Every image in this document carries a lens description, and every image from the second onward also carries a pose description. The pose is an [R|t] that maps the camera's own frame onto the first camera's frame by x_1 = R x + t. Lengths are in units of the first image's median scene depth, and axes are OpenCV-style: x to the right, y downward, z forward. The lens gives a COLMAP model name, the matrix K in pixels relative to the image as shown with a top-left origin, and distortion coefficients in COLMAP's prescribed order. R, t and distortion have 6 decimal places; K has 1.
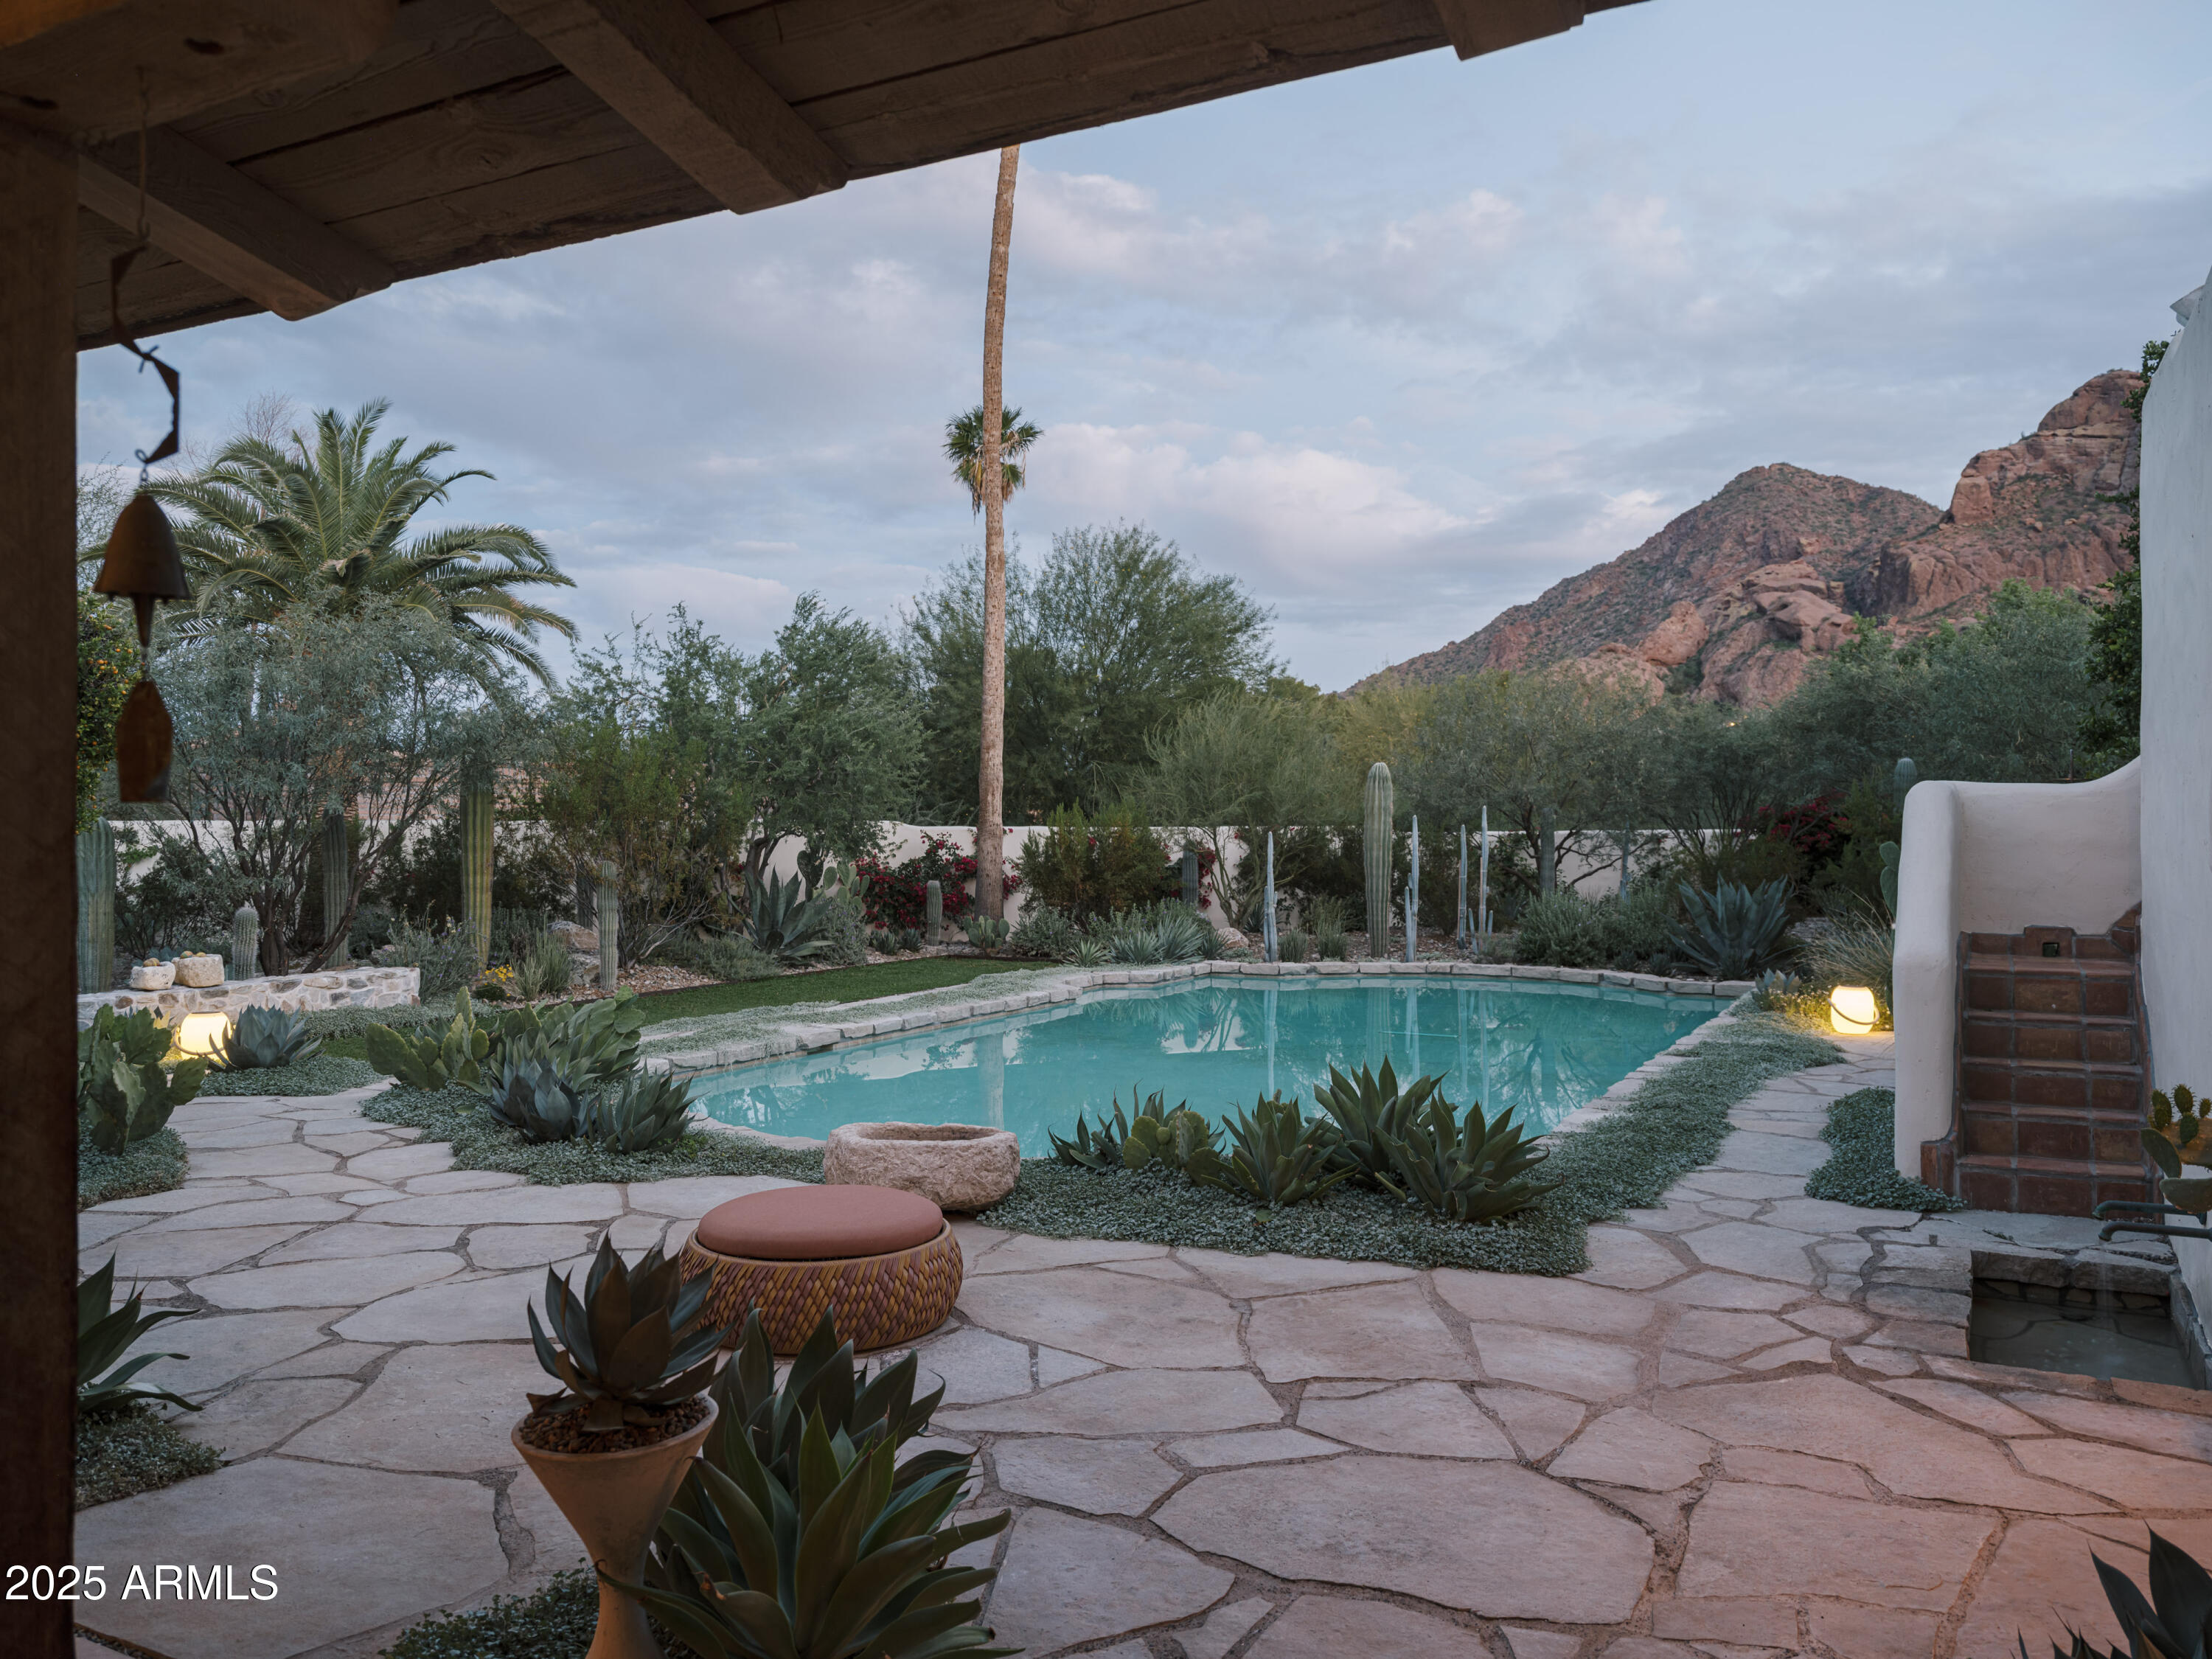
lens RADIAL K [[1628.2, 0, 1106.0], [0, 1628.2, 829.5], [0, 0, 1]] dist [0.001888, 0.001858]
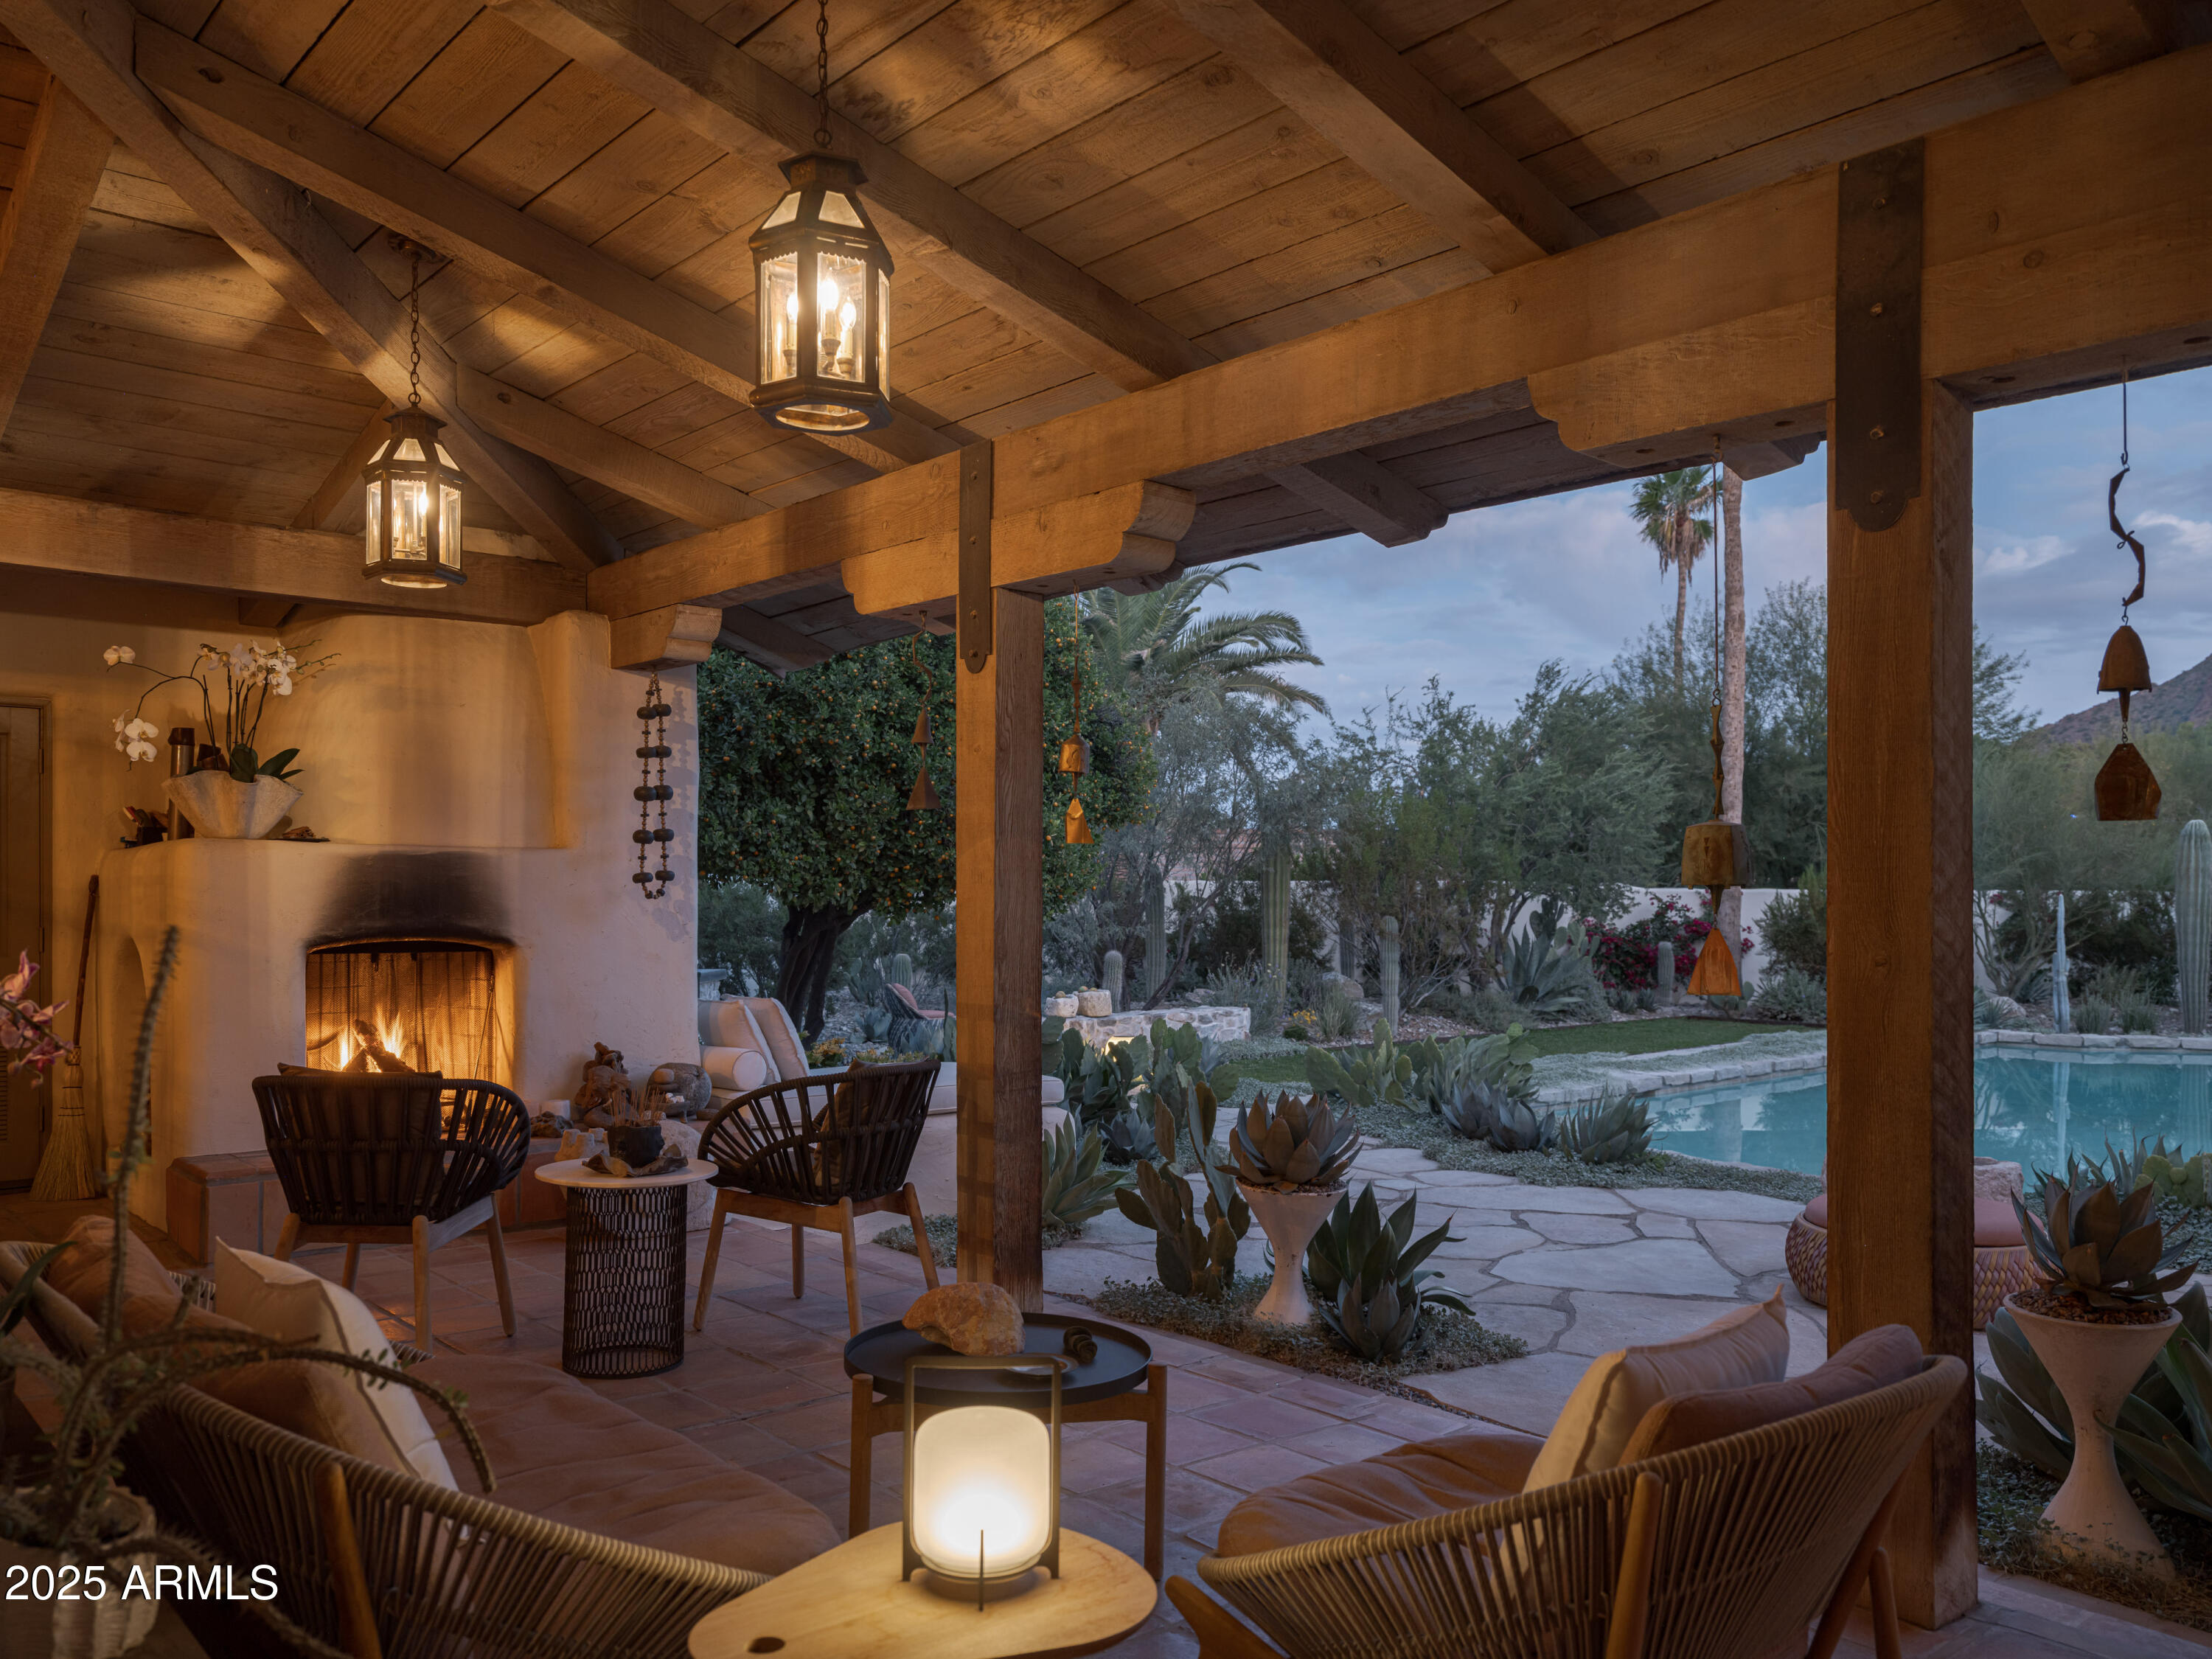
lens RADIAL K [[1645.5, 0, 1108.3], [0, 1645.5, 887.4], [0, 0, 1]] dist [0.005828, 0.005191]
pose [[0.939995, 0.004026, -0.341164, -0.091440], [-0.006289, 0.999965, -0.005525, 0.006011], [0.341130, 0.007339, 0.939987, -0.079246]]
